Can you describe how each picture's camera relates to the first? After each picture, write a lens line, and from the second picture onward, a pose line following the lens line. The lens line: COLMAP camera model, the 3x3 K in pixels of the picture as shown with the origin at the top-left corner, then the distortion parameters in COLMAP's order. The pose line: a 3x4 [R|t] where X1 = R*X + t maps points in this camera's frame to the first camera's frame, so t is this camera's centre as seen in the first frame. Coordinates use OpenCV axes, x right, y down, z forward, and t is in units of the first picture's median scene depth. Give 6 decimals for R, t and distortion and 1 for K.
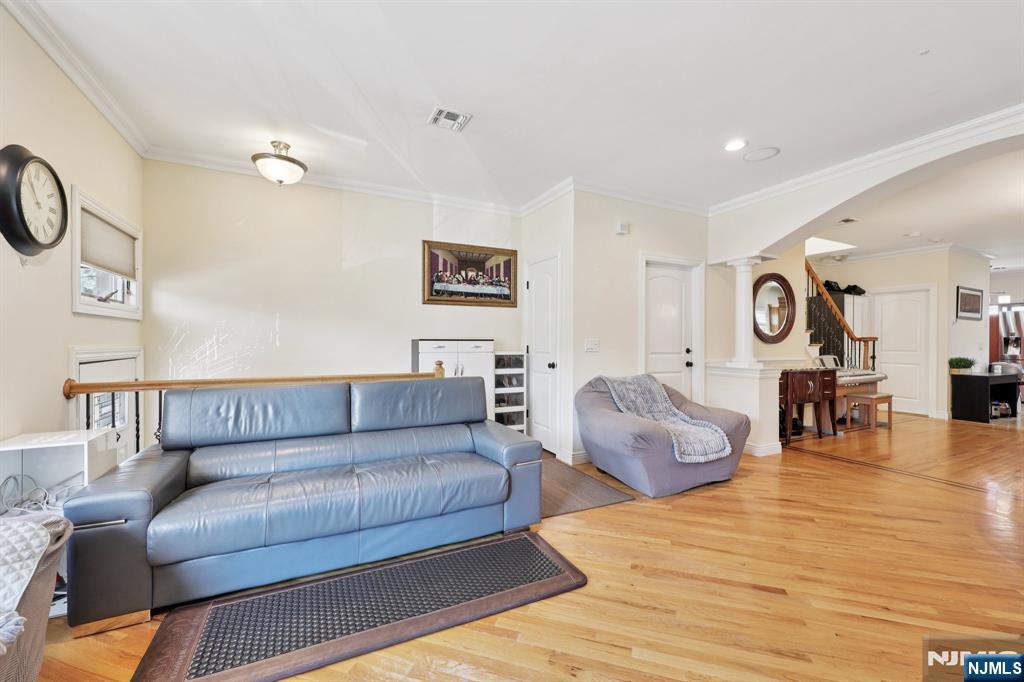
lens RADIAL K [[409.4, 0, 511.5], [0, 409.4, 343.7], [0, 0, 1]] dist [-0.000789, -0.000048]
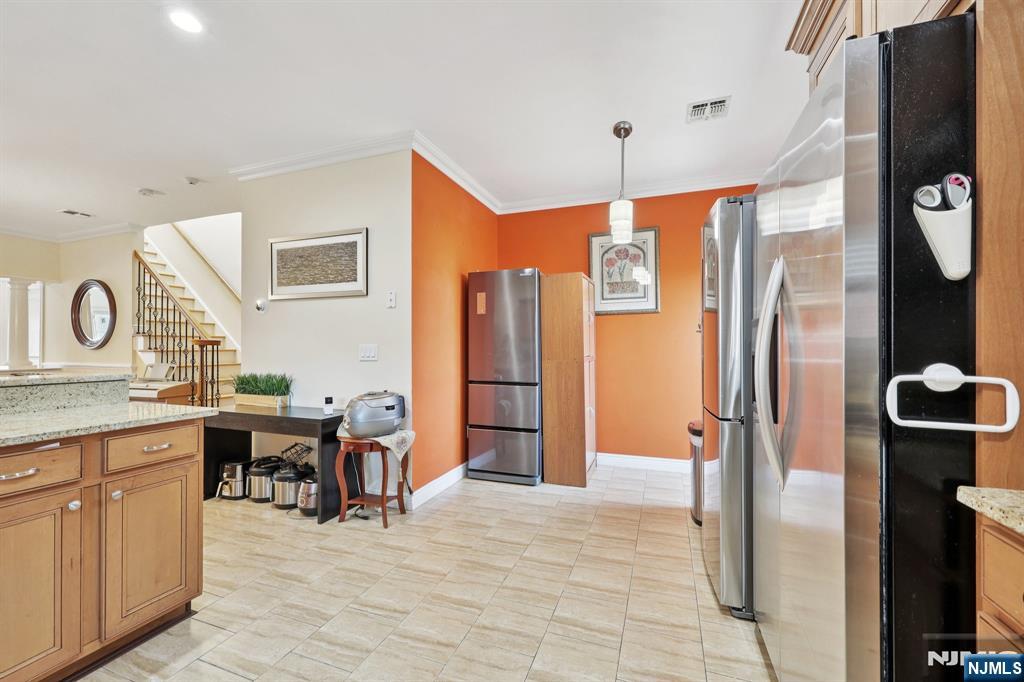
lens RADIAL K [[409.4, 0, 511.5], [0, 409.4, 343.7], [0, 0, 1]] dist [-0.000789, -0.000048]
pose [[0.677617, -0.012695, -0.735305, 1.715389], [0.005755, 0.999912, -0.011960, 0.002852], [0.735392, 0.003872, 0.677631, 0.881118]]
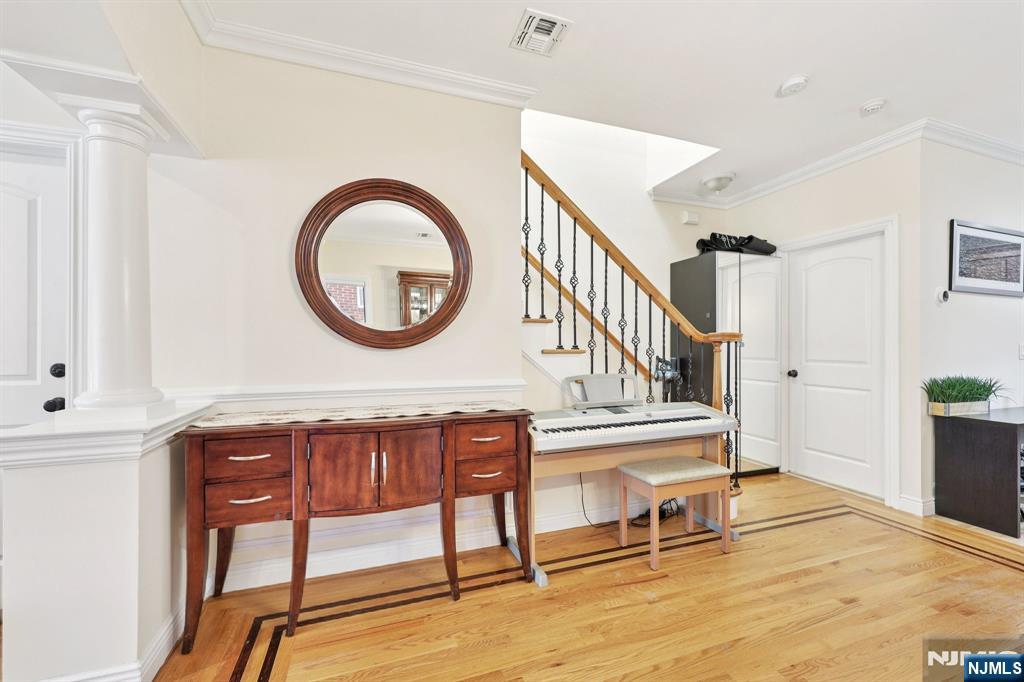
lens RADIAL K [[409.4, 0, 511.5], [0, 409.4, 343.7], [0, 0, 1]] dist [-0.000789, -0.000048]
pose [[0.991853, -0.005623, -0.127263, 0.673613], [0.004753, 0.999963, -0.007140, -0.002376], [0.127299, 0.006477, 0.991843, 0.494800]]
